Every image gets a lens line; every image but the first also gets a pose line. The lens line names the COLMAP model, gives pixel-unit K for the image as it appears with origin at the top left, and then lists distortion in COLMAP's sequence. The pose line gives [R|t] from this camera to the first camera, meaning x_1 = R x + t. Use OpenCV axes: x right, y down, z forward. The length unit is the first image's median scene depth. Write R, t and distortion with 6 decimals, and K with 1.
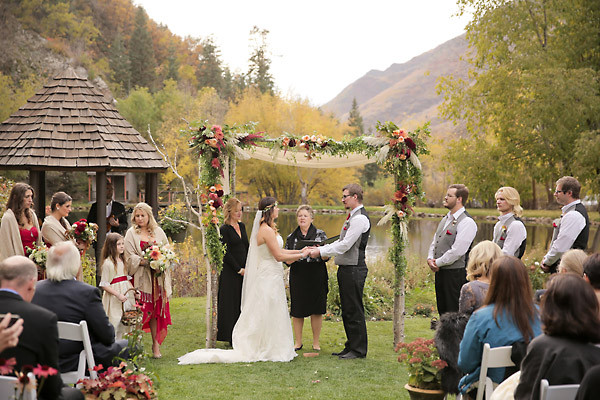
lens RADIAL K [[929.9, 0, 291.6], [0, 929.9, 203.1], [0, 0, 1]] dist [0.100634, 0.000000]
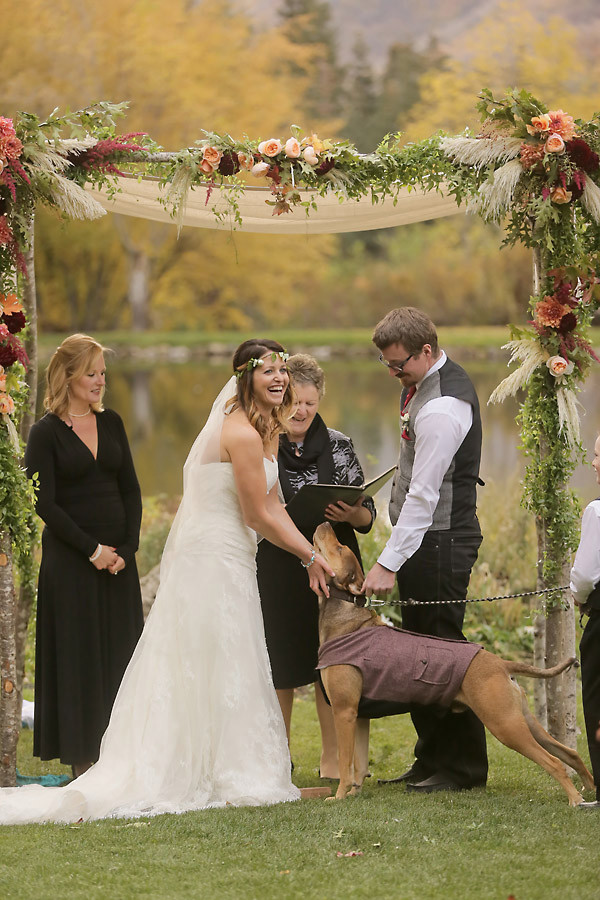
lens RADIAL K [[3409.8, 0, 267.6], [0, 3409.8, 471.3], [0, 0, 1]] dist [0.228128, 0.000000]
pose [[0.997838, -0.034883, 0.055703, -0.056460], [0.032396, 0.998464, 0.044943, -0.009113], [-0.057185, -0.043041, 0.997435, -0.217211]]
